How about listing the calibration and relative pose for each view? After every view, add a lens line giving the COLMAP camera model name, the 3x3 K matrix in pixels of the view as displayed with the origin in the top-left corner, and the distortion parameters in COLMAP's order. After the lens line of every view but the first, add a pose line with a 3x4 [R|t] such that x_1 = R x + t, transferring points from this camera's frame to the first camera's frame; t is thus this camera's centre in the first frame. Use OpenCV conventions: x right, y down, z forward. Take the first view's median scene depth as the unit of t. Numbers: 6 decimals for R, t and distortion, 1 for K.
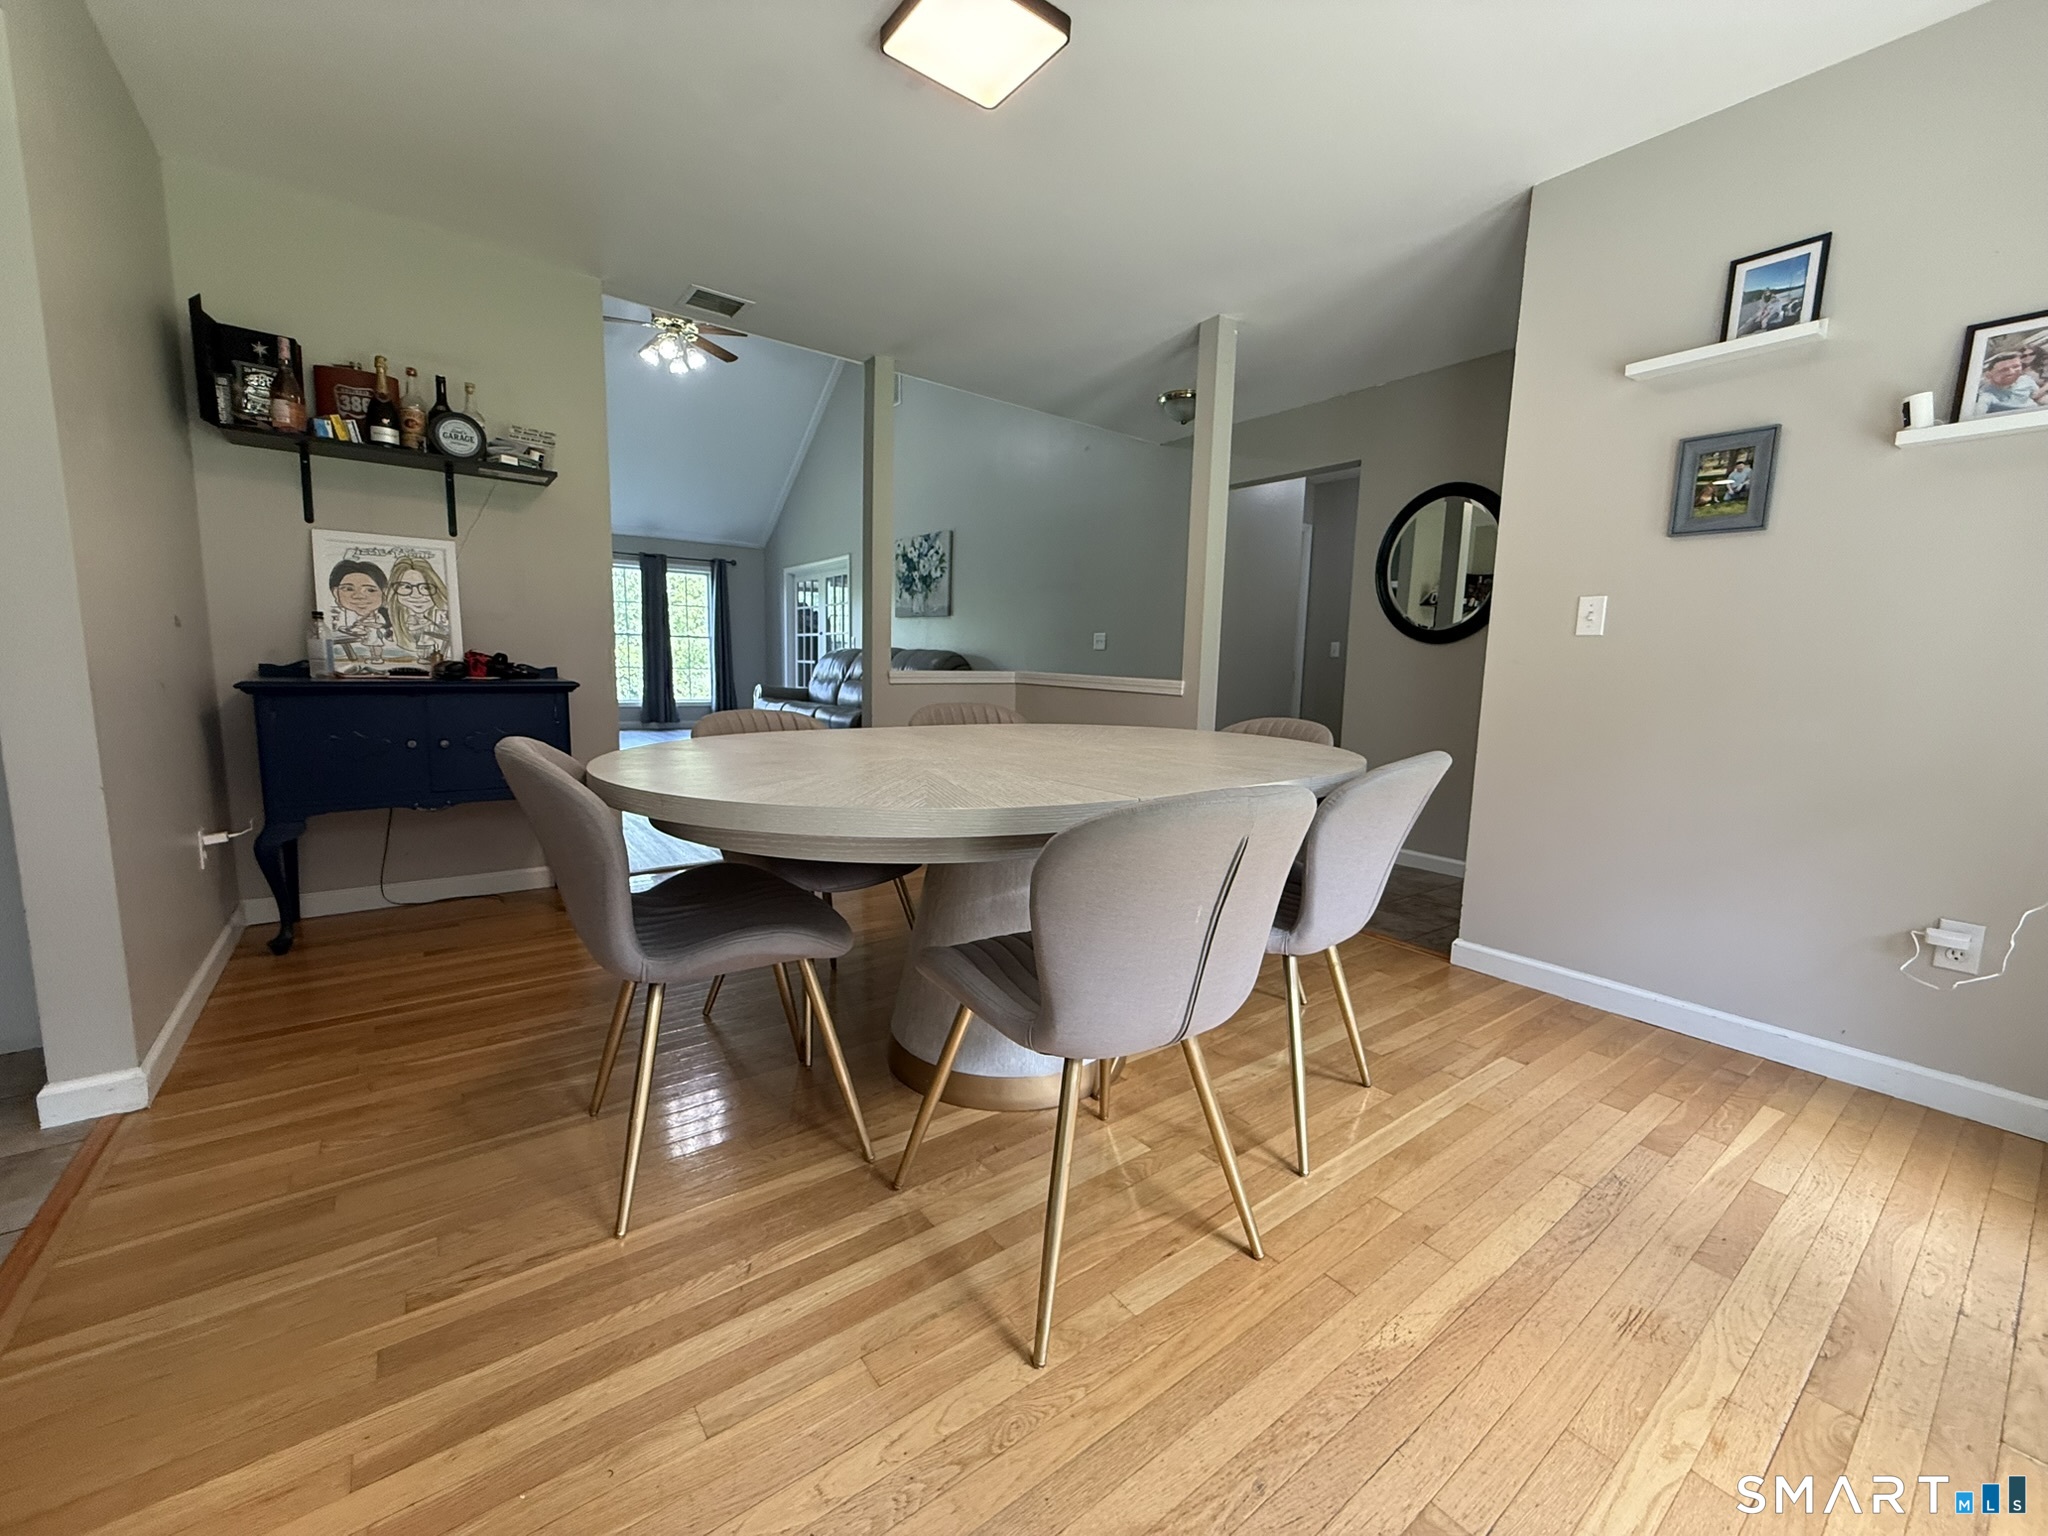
lens RADIAL K [[810.1, 0, 1015.1], [0, 810.1, 773.0], [0, 0, 1]] dist [-0.002177, -0.000221]
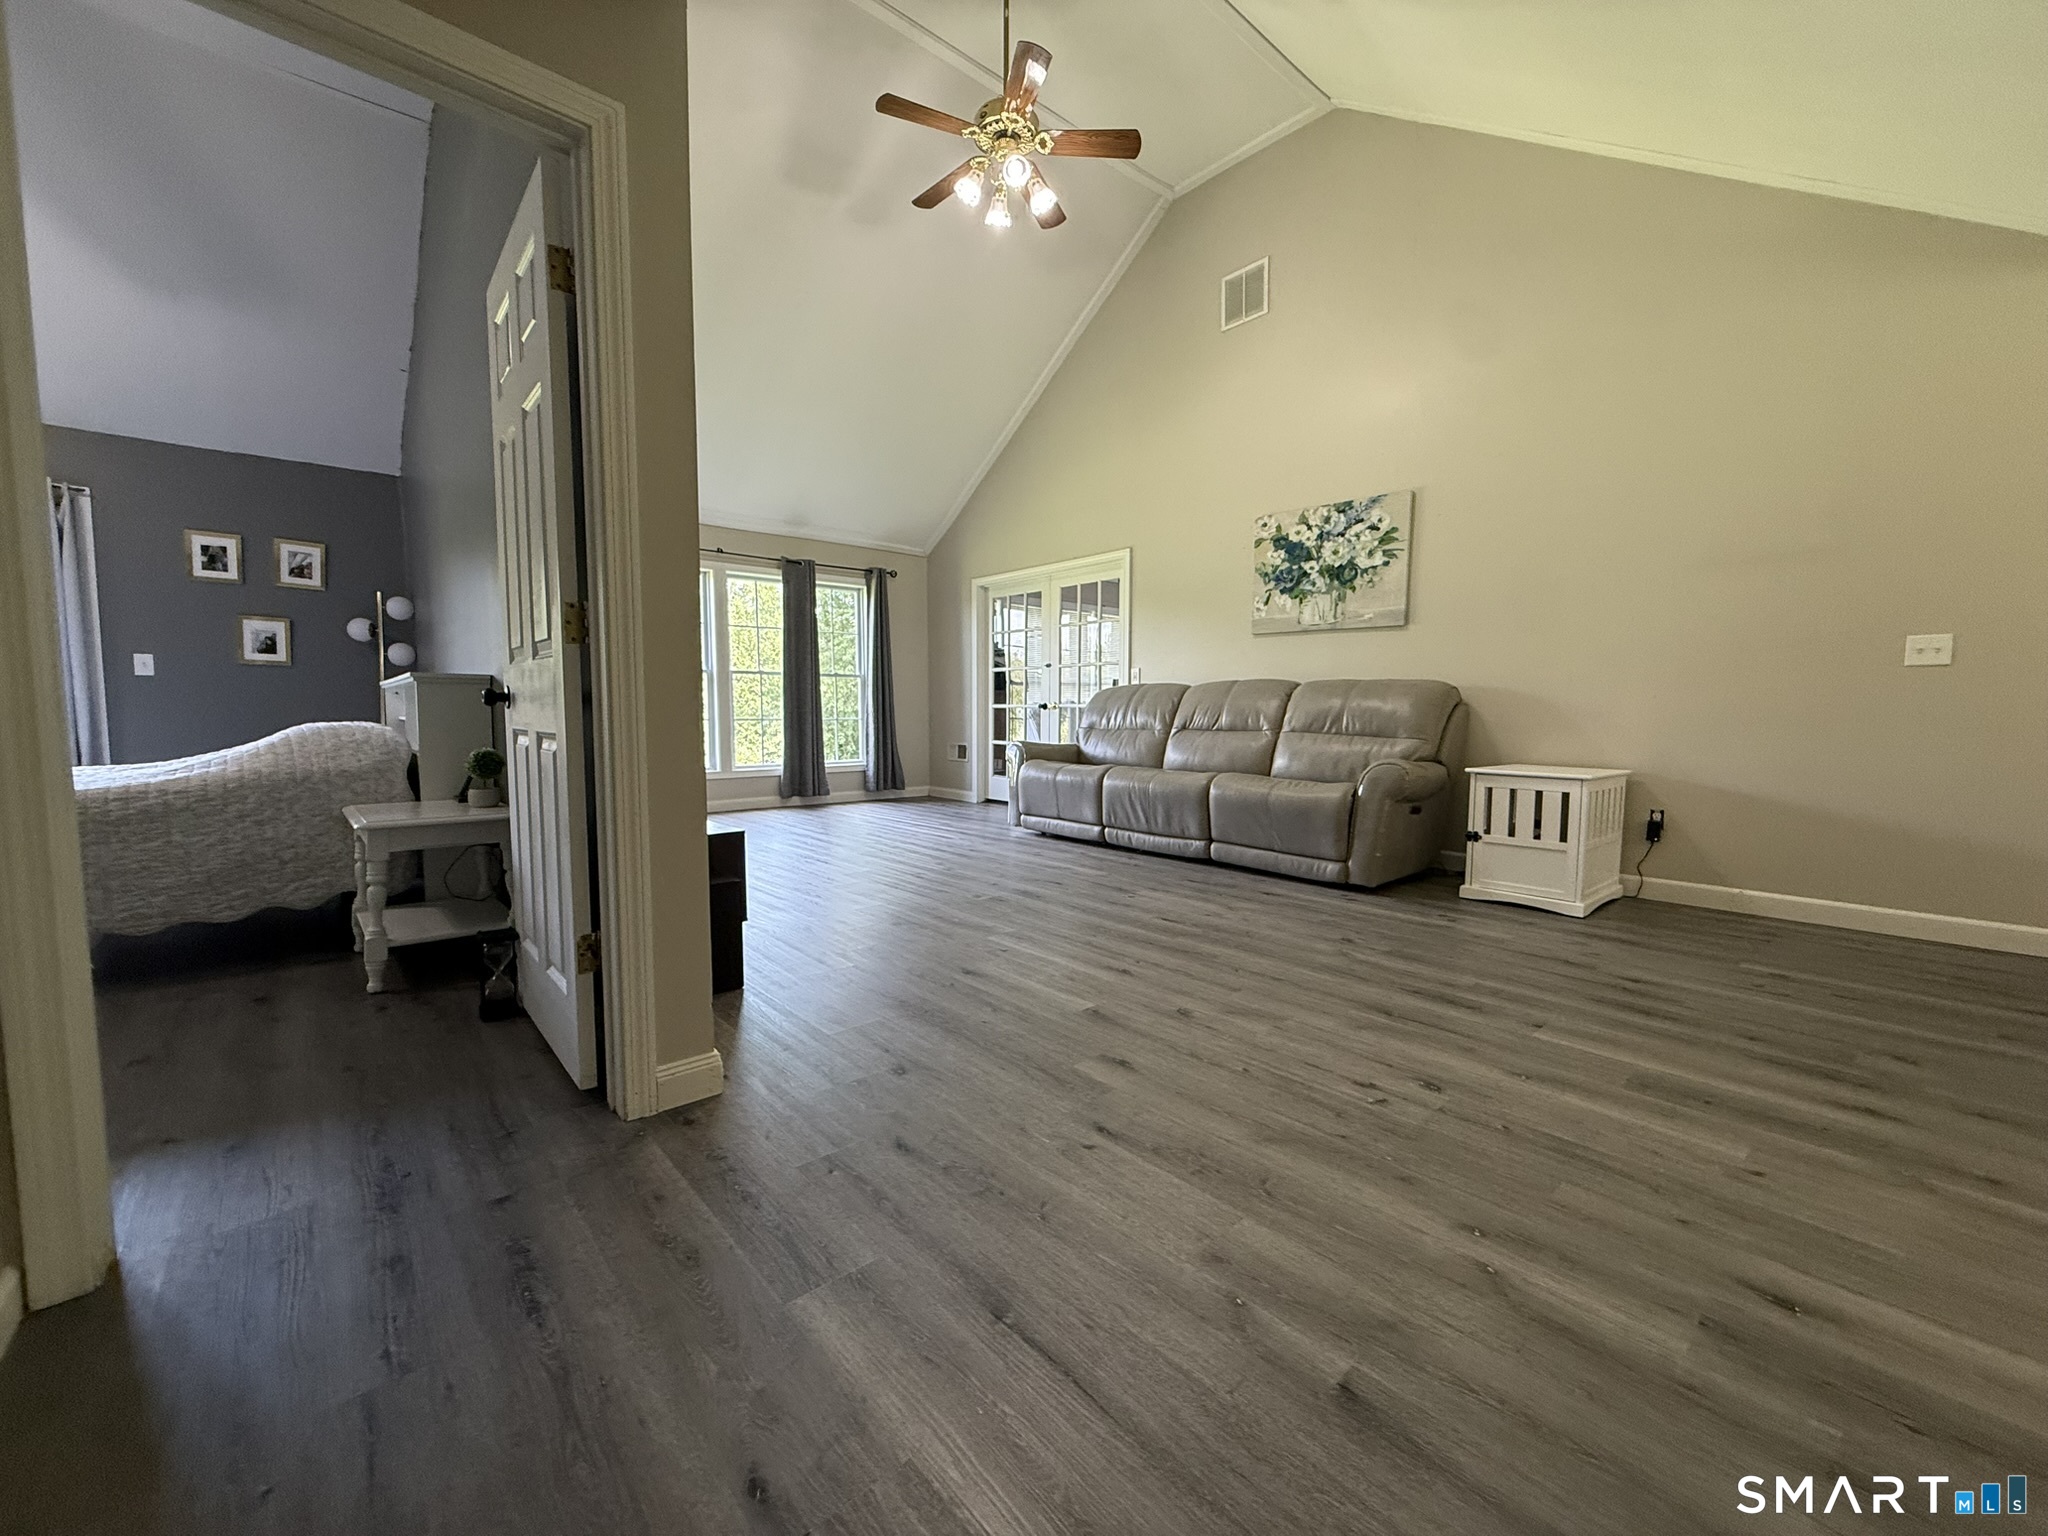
lens RADIAL K [[810.1, 0, 1015.1], [0, 810.1, 773.0], [0, 0, 1]] dist [-0.002177, -0.000221]
pose [[0.997055, -0.025553, 0.072314, -0.409130], [0.029570, 0.998047, -0.055032, -0.051618], [-0.070766, 0.057008, 0.995863, 0.382069]]
